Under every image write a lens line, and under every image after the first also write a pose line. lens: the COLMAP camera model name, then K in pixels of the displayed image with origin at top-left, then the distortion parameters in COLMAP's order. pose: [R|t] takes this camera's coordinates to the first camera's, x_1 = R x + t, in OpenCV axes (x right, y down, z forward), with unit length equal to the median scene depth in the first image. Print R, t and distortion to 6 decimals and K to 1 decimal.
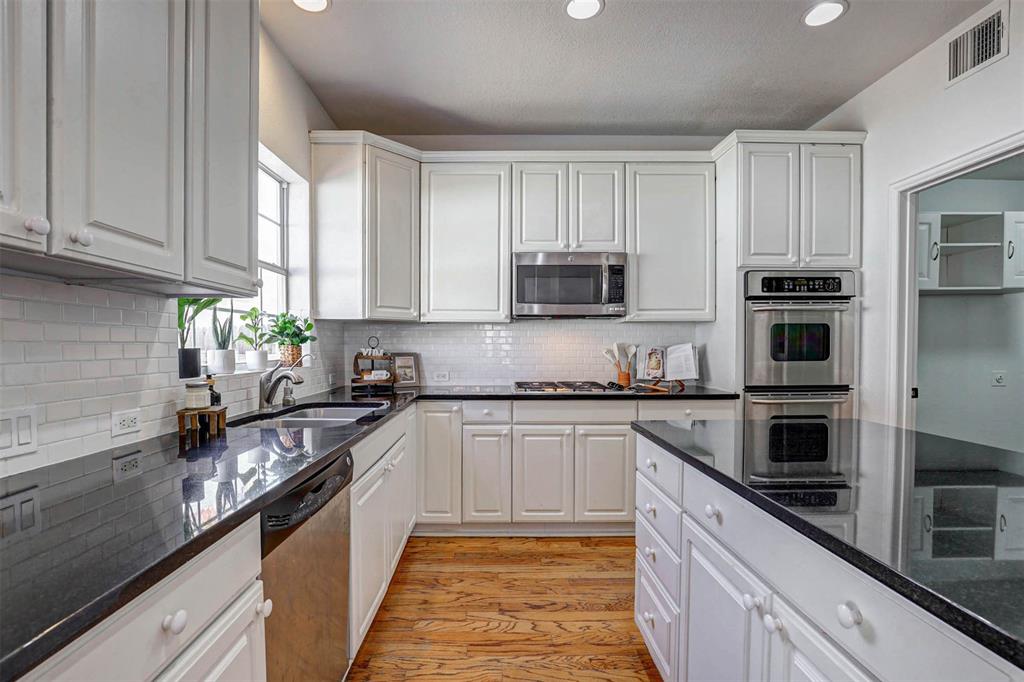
lens RADIAL K [[478.0, 0, 495.7], [0, 478.0, 357.7], [0, 0, 1]] dist [-0.038509, 0.007312]
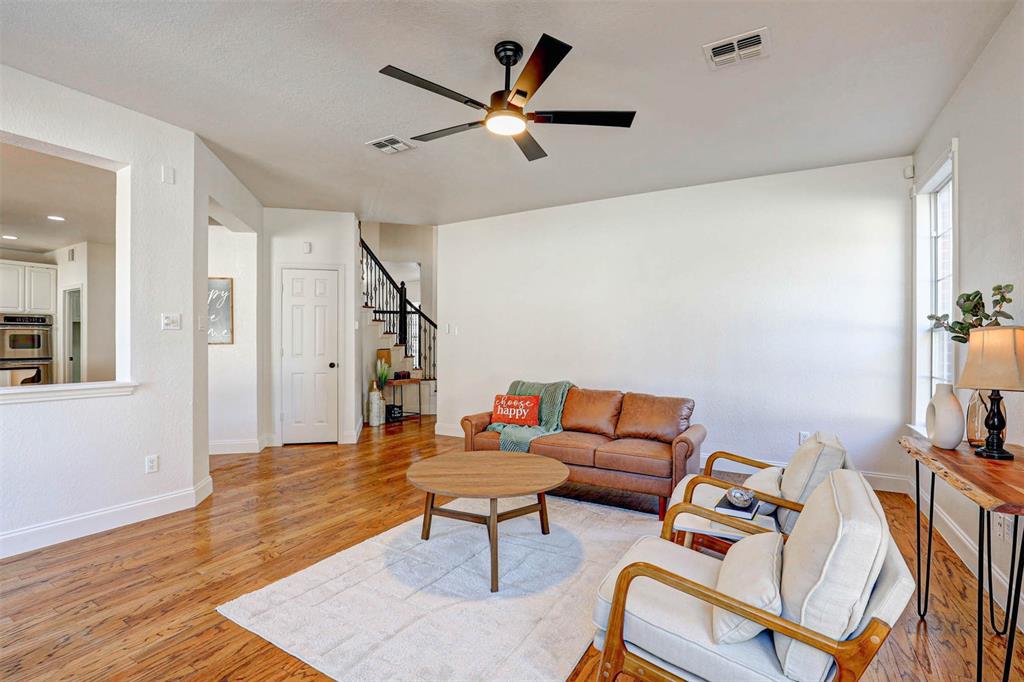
lens RADIAL K [[468.5, 0, 508.6], [0, 468.5, 349.8], [0, 0, 1]] dist [-0.026225, 0.000268]
pose [[0.512145, -0.006011, 0.858878, -0.153388], [0.017195, 0.999847, -0.003256, 0.067036], [-0.858727, 0.016436, 0.512170, -2.590427]]
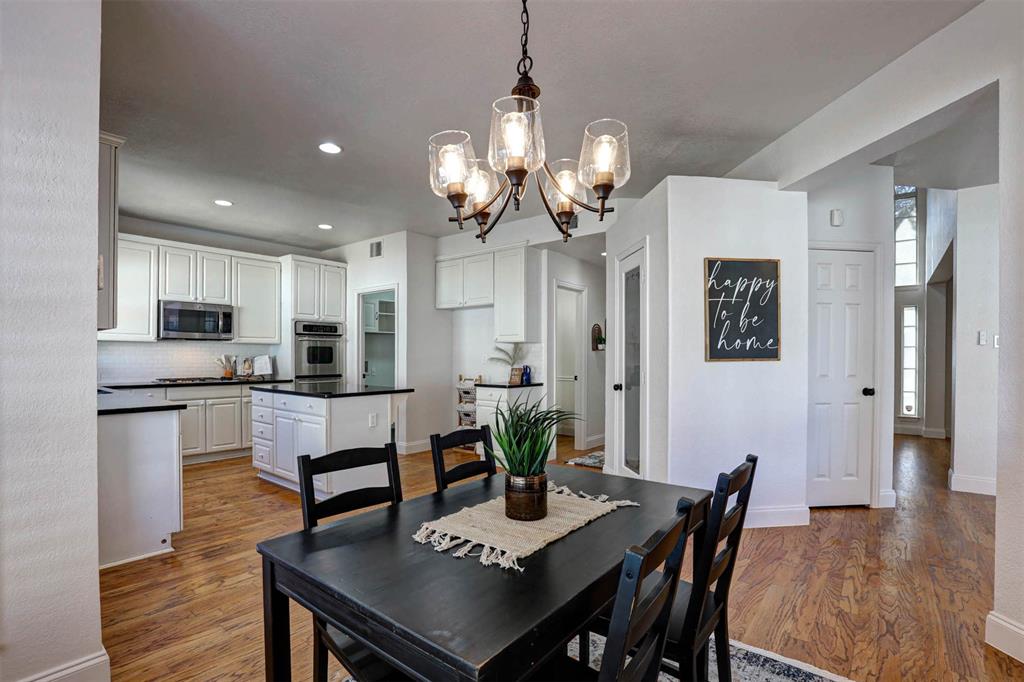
lens RADIAL K [[472.8, 0, 505.7], [0, 472.8, 361.4], [0, 0, 1]] dist [-0.031809, -0.000085]
pose [[0.629863, -0.004090, 0.776696, -0.502161], [0.014244, 0.999879, -0.006287, 0.022266], [-0.776576, 0.015023, 0.629845, -1.032832]]
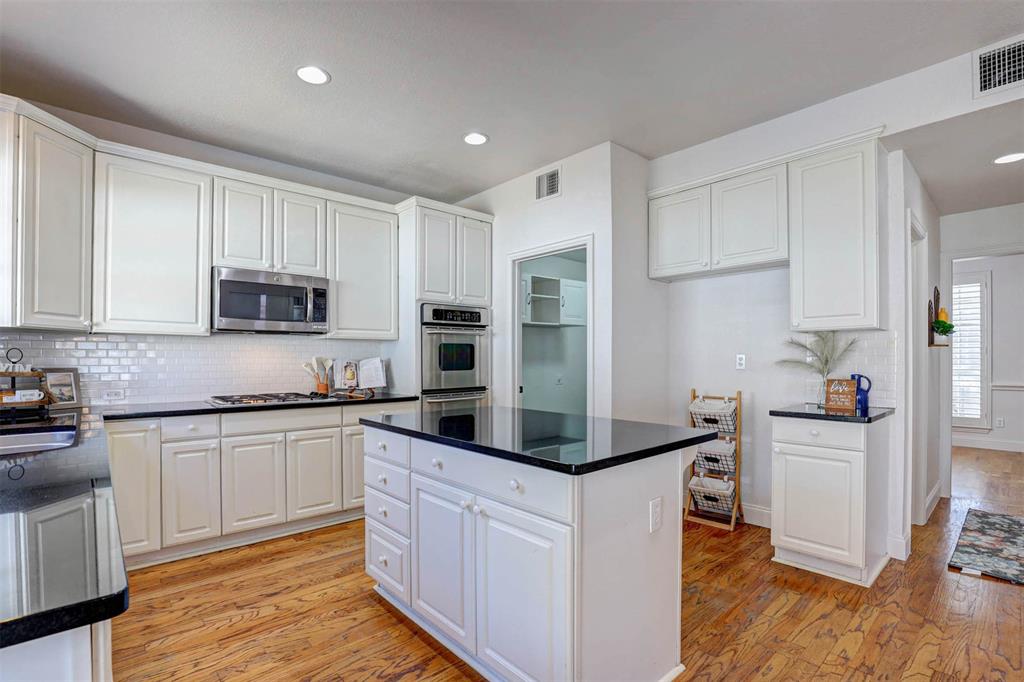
lens RADIAL K [[475.3, 0, 512.8], [0, 475.3, 361.3], [0, 0, 1]] dist [-0.029020, 0.000387]
pose [[0.742477, -0.002637, 0.669866, -0.171668], [0.016539, 0.999760, -0.014395, 0.003054], [-0.669667, 0.021767, 0.742342, -0.153593]]
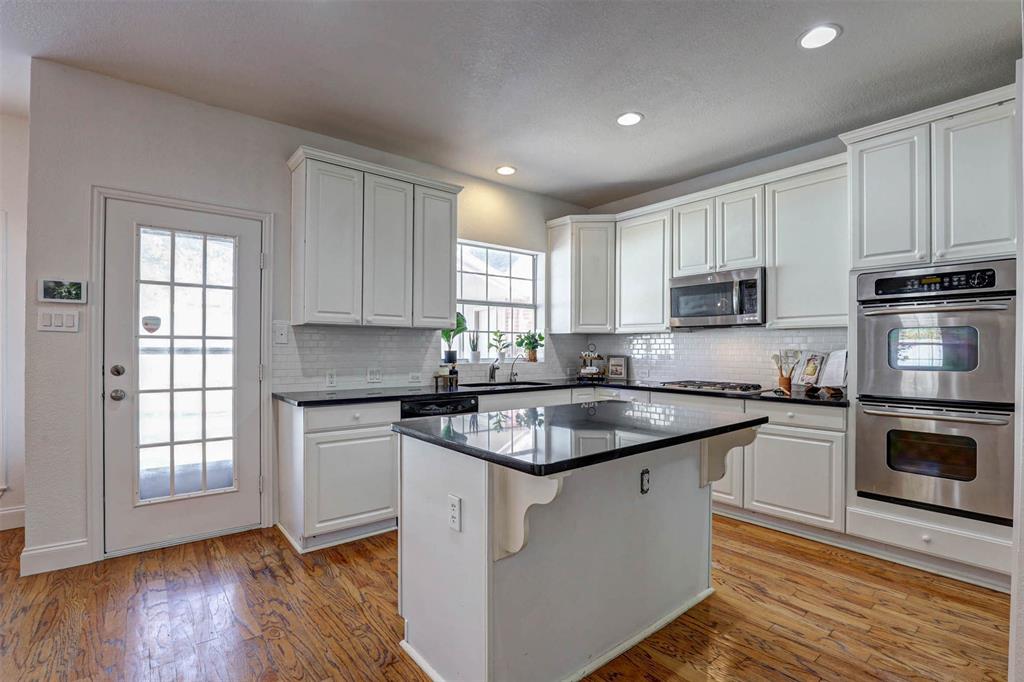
lens RADIAL K [[468.5, 0, 508.6], [0, 468.5, 349.8], [0, 0, 1]] dist [-0.026225, 0.000268]
pose [[0.628038, 0.006168, -0.778158, 0.805449], [-0.025385, 0.999599, -0.012564, -0.000970], [0.777768, 0.027644, 0.627943, -0.134119]]
